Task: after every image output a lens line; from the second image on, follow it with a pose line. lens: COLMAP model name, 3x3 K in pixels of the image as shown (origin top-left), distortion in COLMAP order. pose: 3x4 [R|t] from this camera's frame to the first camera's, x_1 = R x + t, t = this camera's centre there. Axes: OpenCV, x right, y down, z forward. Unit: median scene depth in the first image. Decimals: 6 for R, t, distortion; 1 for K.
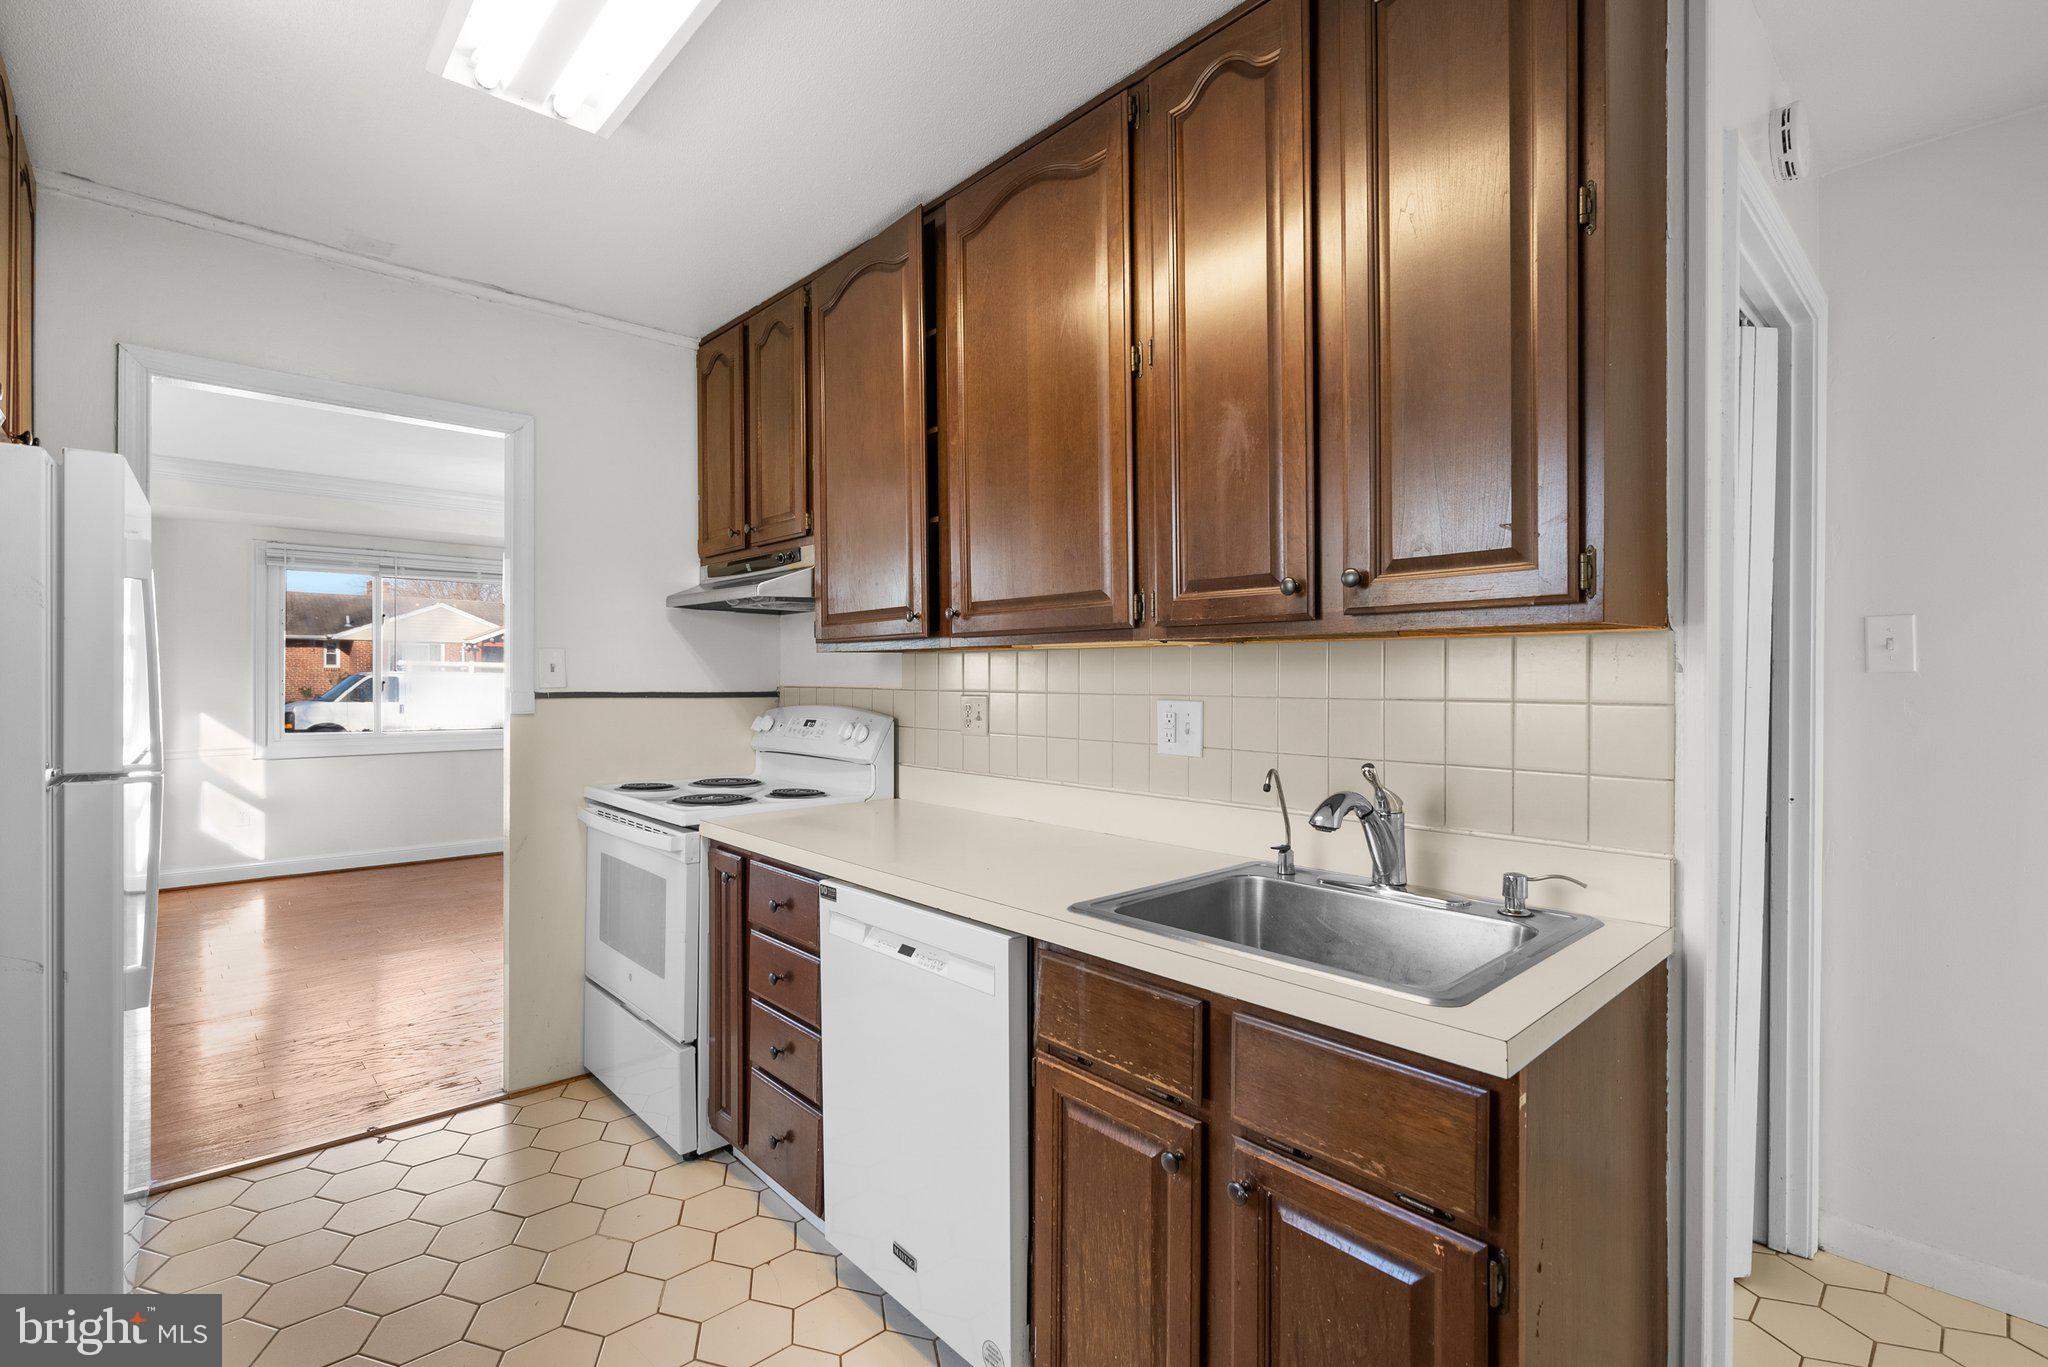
lens RADIAL K [[939.8, 0, 1024.0], [0, 939.8, 683.5], [0, 0, 1]] dist [-0.002063, 0.000094]
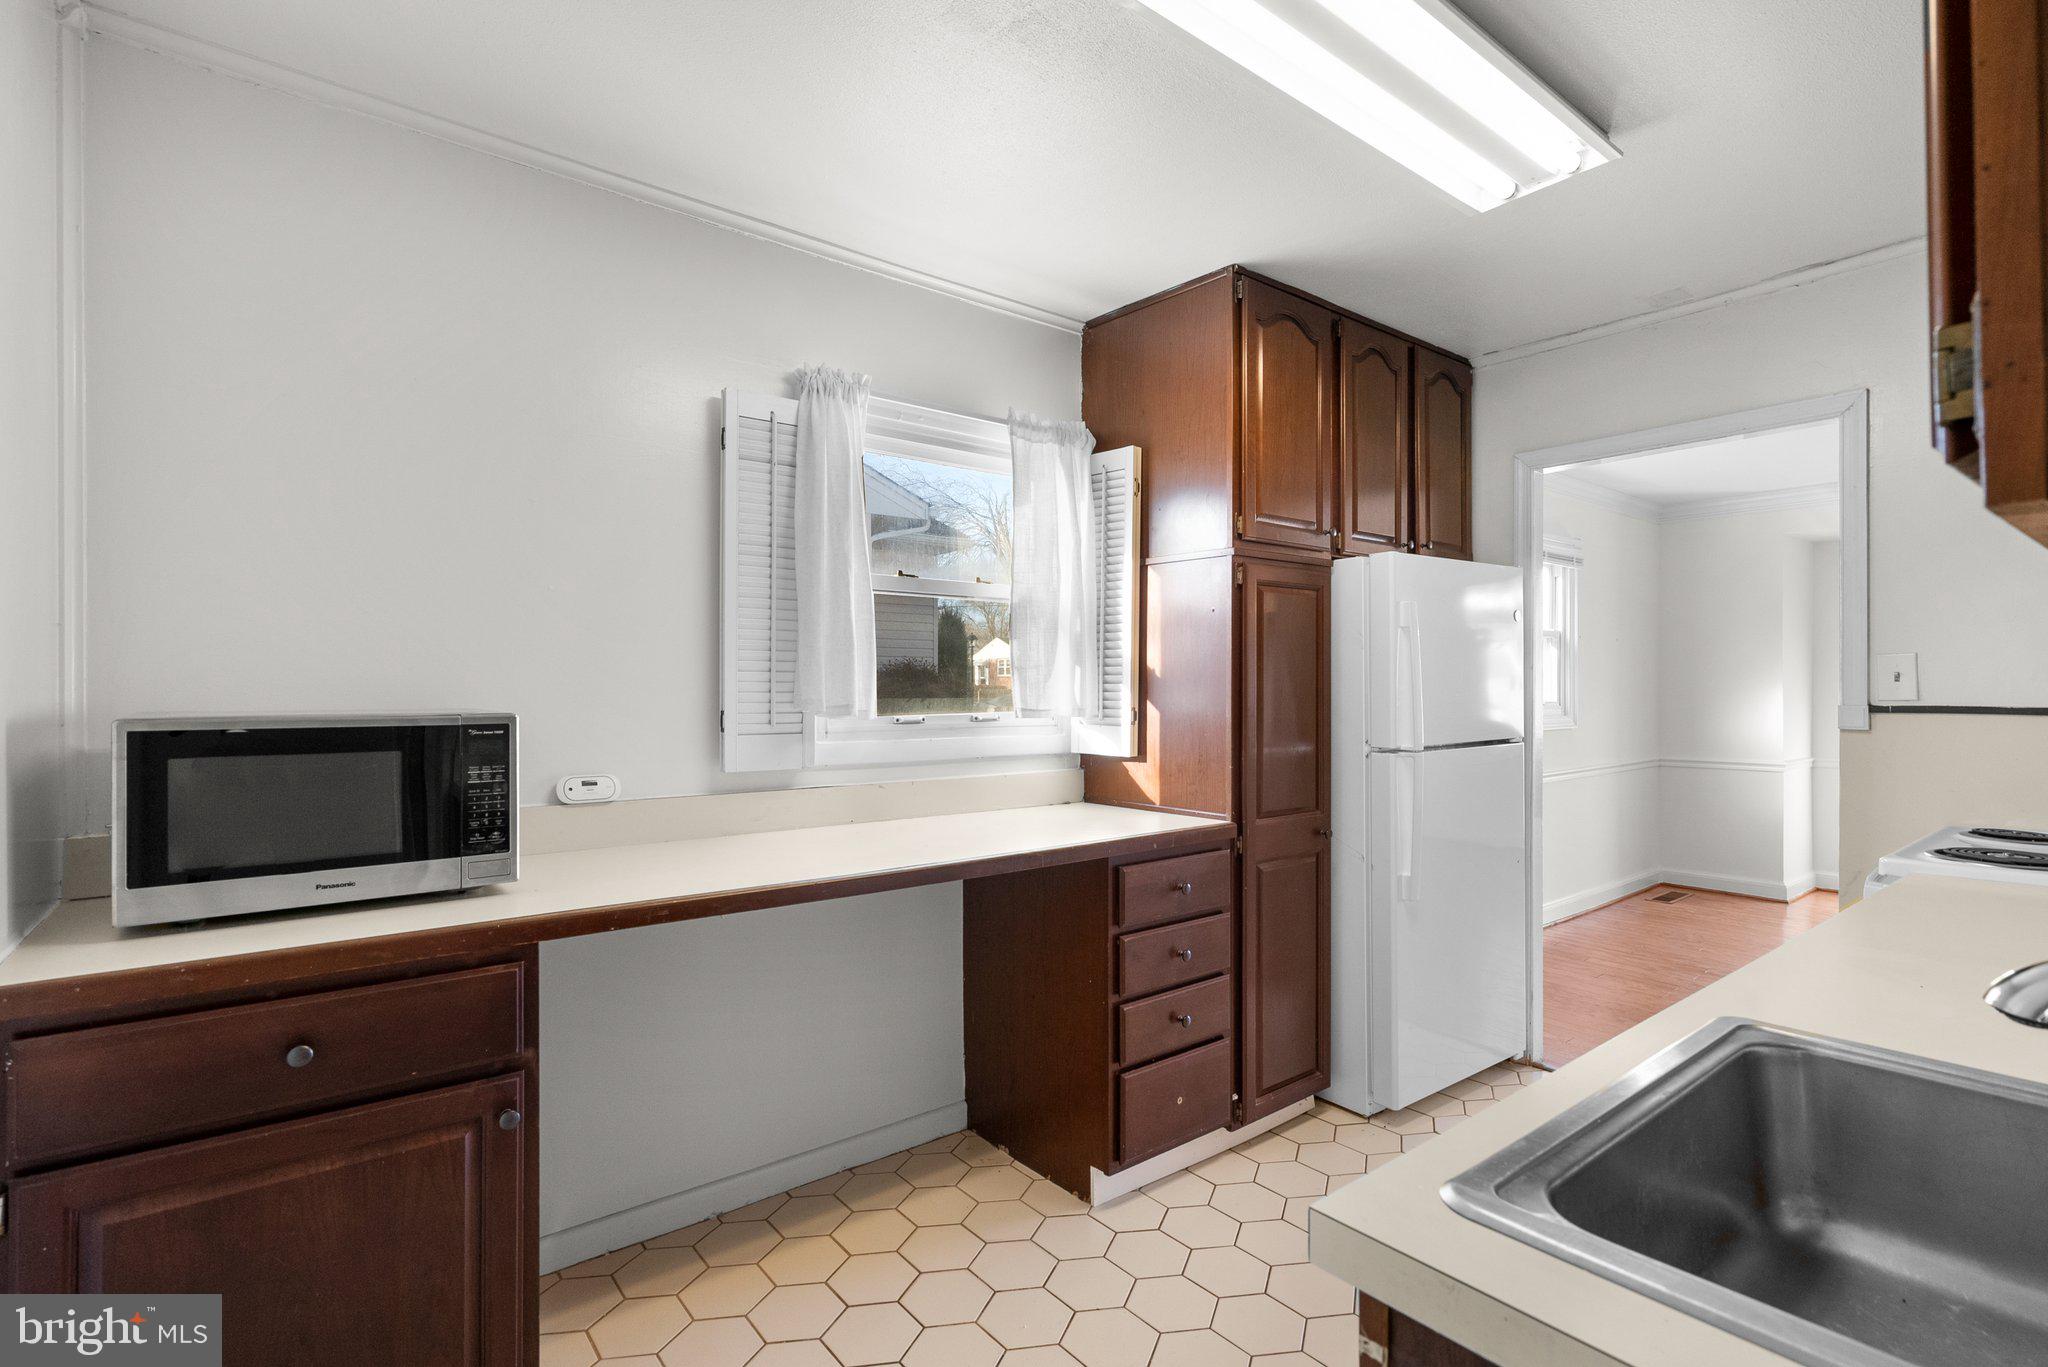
lens RADIAL K [[939.8, 0, 1024.0], [0, 939.8, 683.5], [0, 0, 1]] dist [-0.002063, 0.000094]
pose [[-0.078574, -0.008803, -0.996869, 0.456619], [-0.004610, 0.999954, -0.008467, 0.000622], [0.996898, 0.003930, -0.078611, 0.328641]]
